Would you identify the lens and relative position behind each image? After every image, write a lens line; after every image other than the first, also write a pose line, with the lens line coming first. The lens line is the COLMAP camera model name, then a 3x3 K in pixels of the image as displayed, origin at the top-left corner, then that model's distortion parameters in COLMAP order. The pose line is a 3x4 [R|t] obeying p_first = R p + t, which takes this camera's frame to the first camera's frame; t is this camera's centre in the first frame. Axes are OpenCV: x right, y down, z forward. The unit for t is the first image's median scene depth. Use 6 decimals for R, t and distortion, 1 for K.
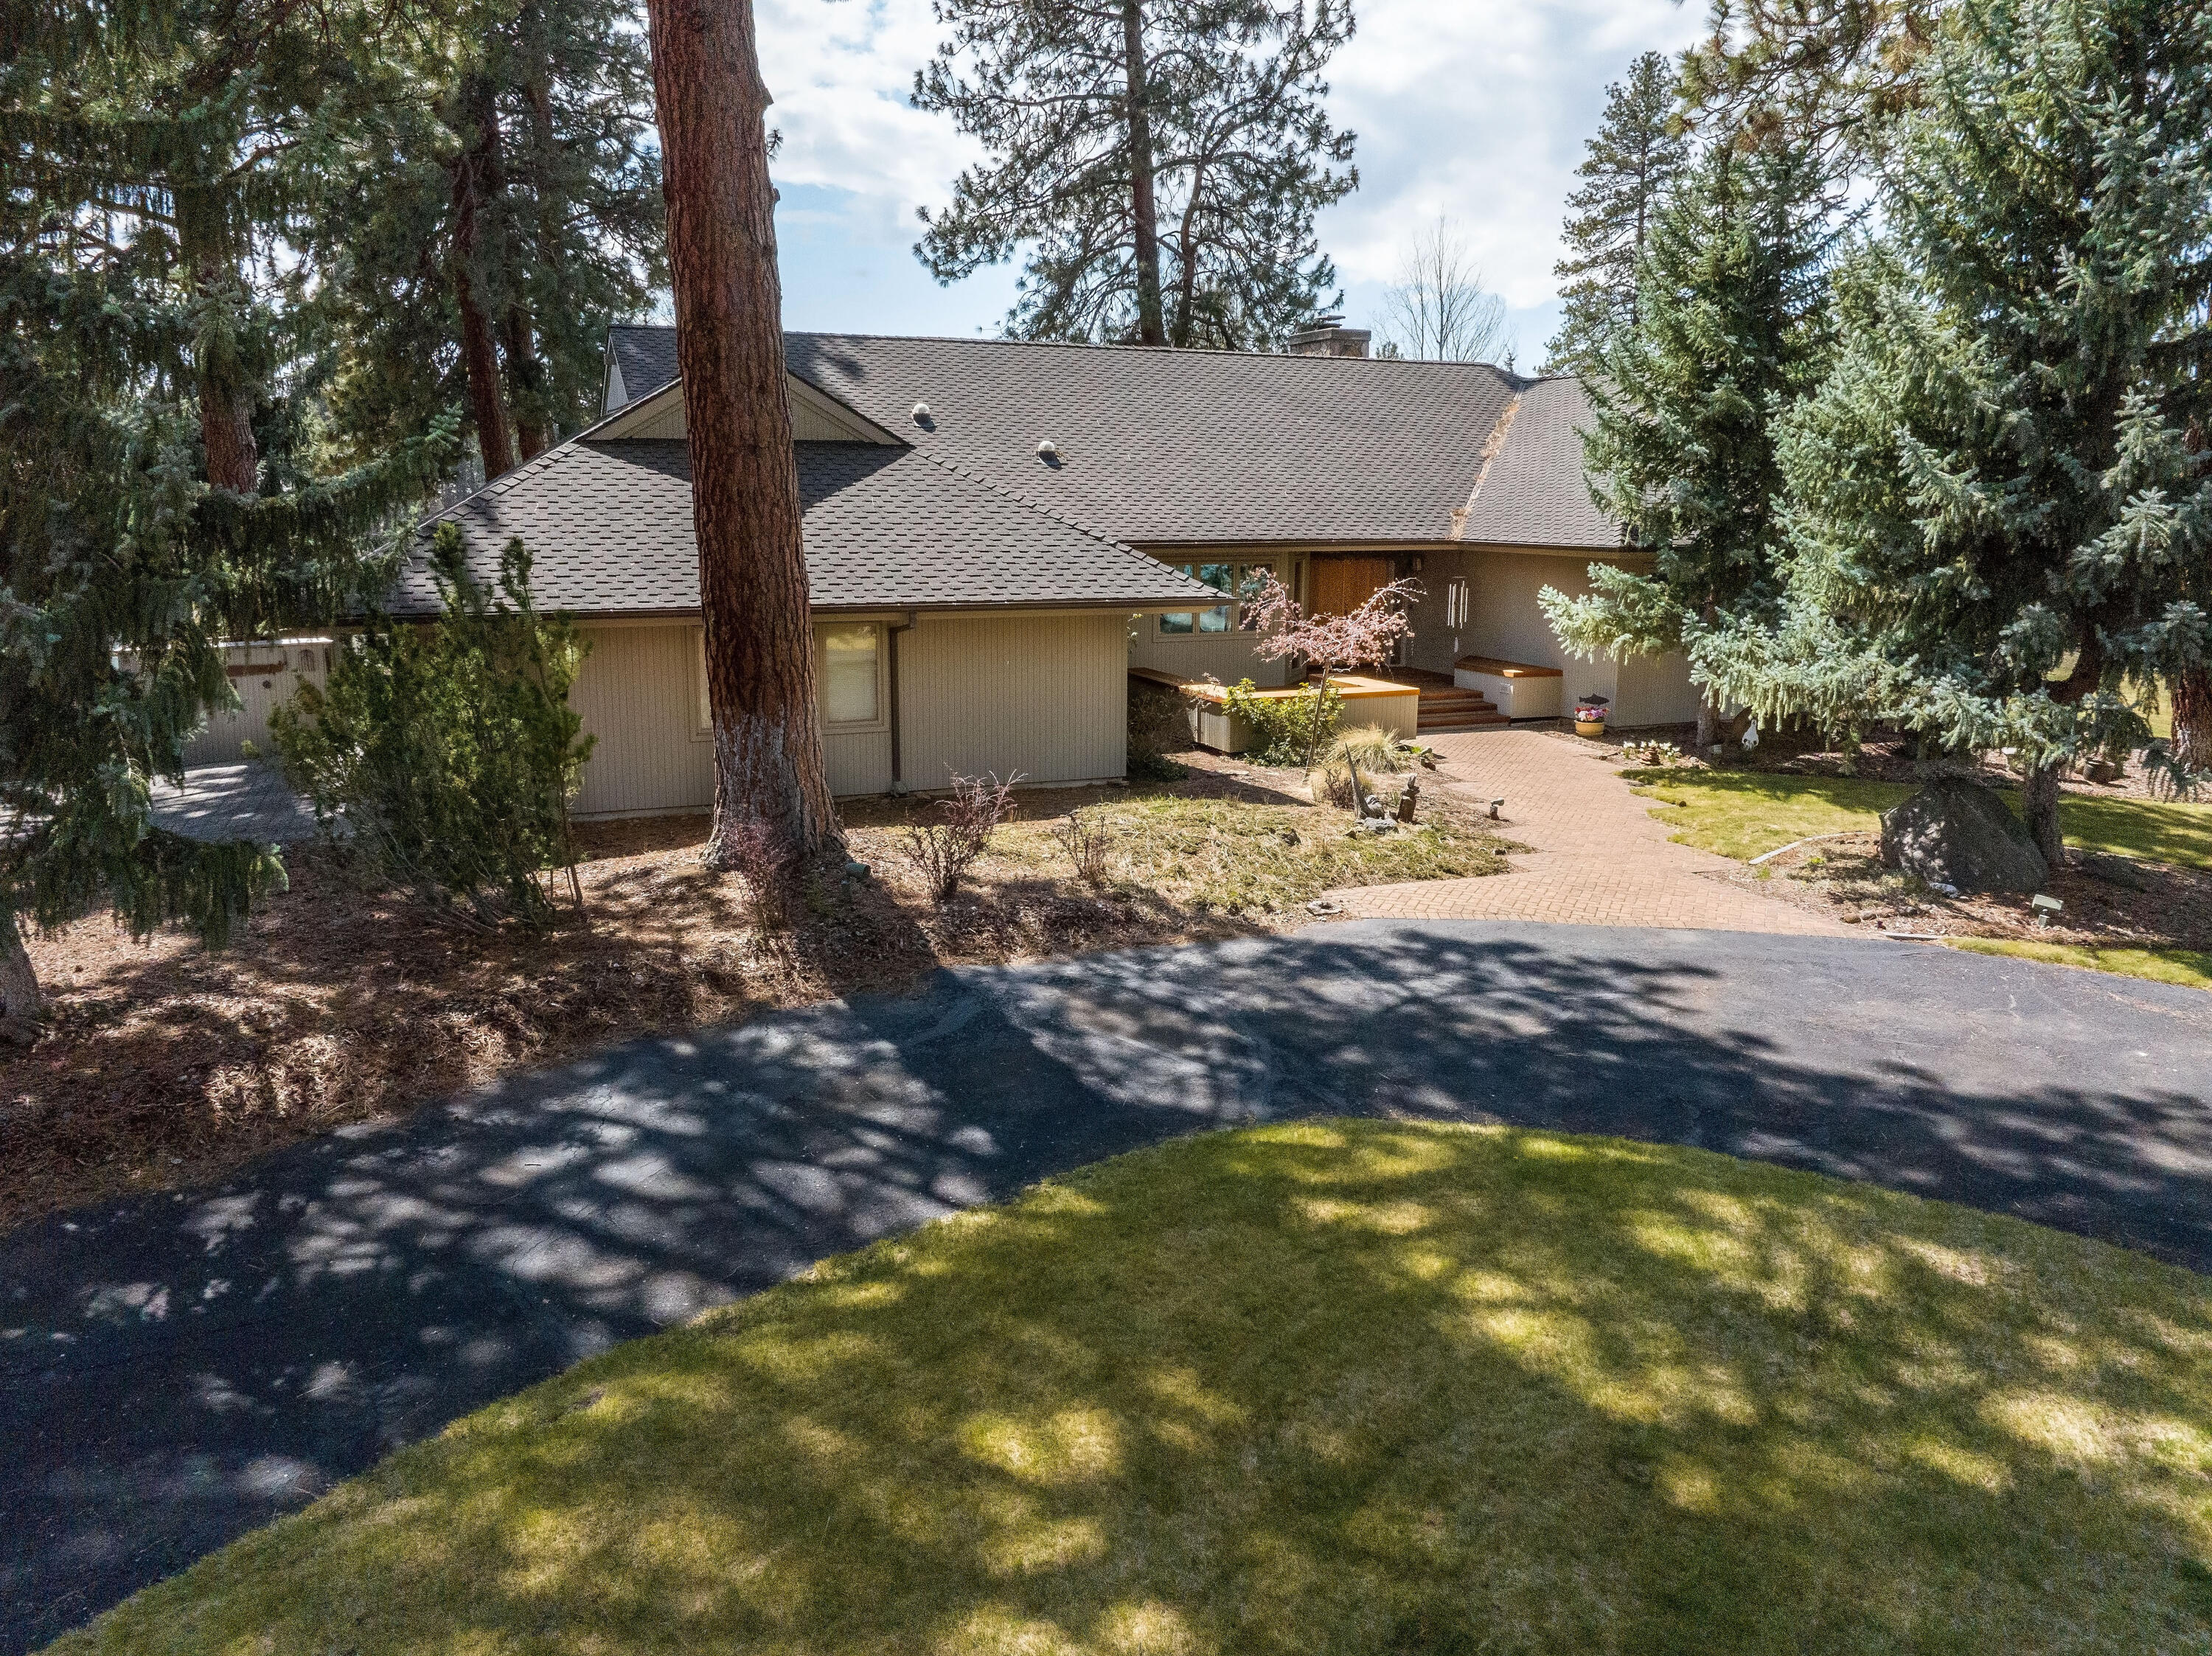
lens RADIAL K [[1684.1, 0, 1106.0], [0, 1684.1, 828.0], [0, 0, 1]] dist [-0.077287, 0.056975]
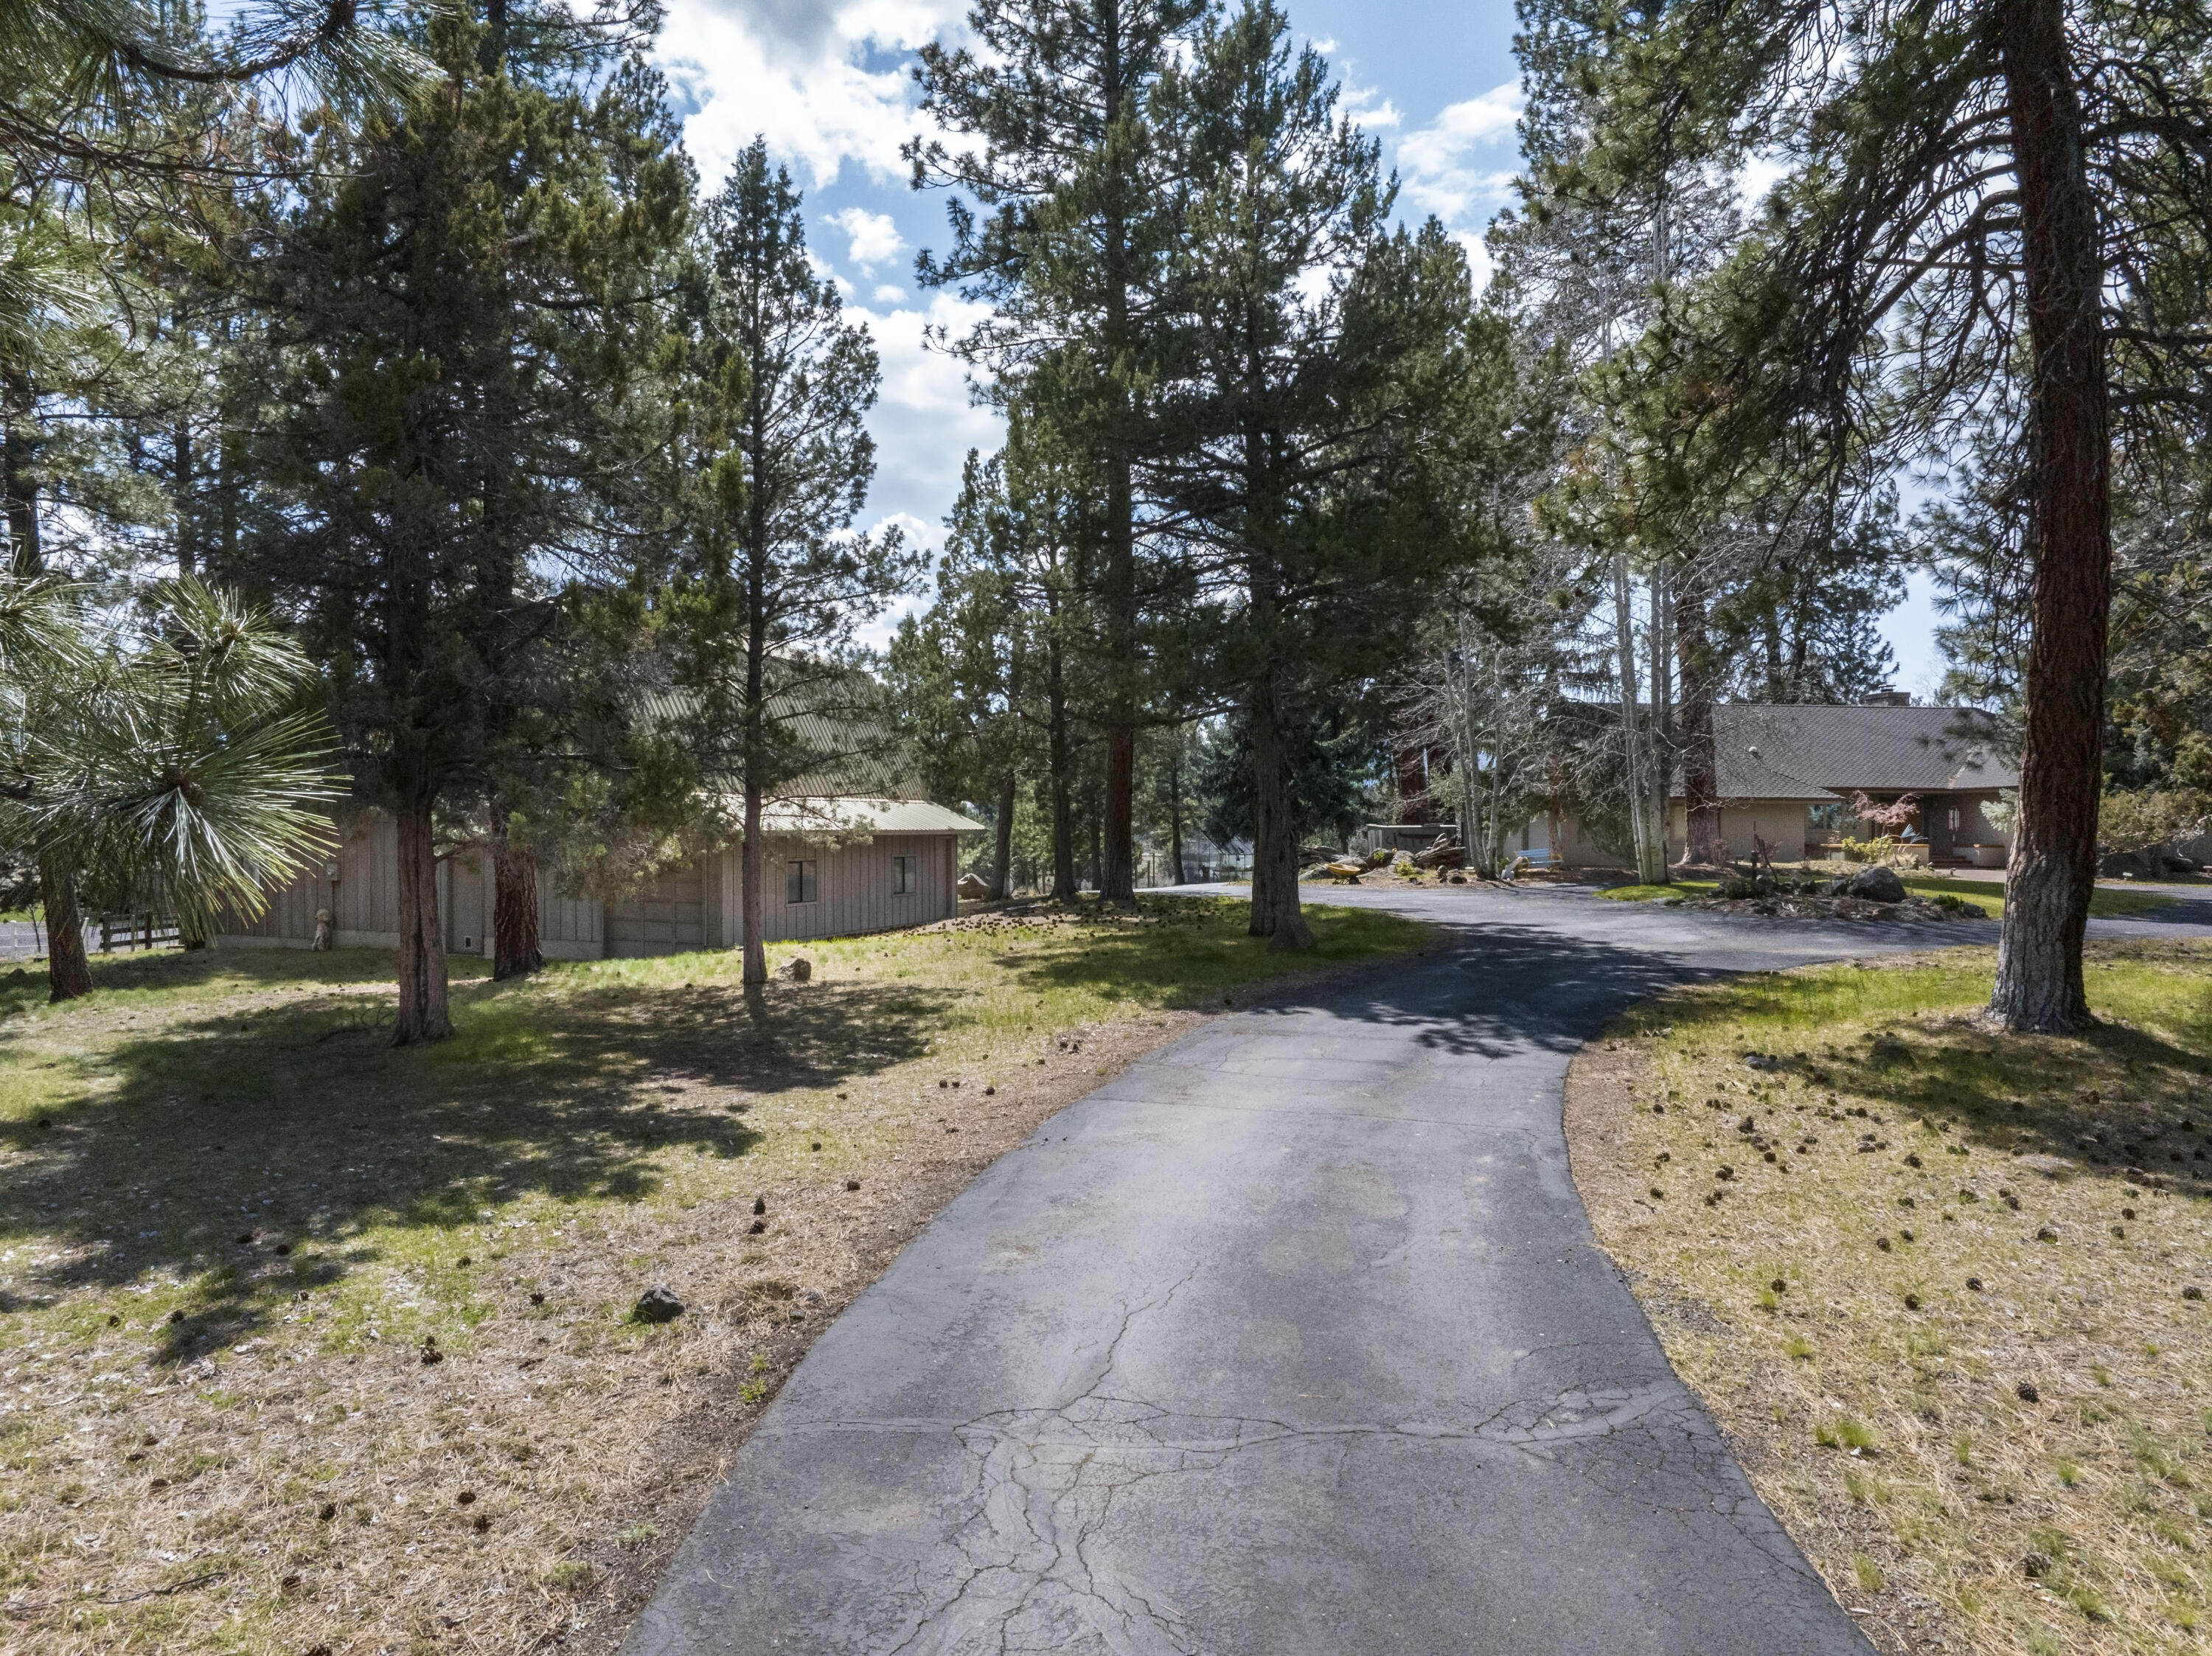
lens RADIAL K [[1684.1, 0, 1106.0], [0, 1684.1, 828.0], [0, 0, 1]] dist [-0.077287, 0.056975]
pose [[0.949224, -0.001787, -0.314595, -0.115586], [-0.060105, 0.980534, -0.186925, 0.256525], [0.308805, 0.196342, 0.930639, -0.987296]]
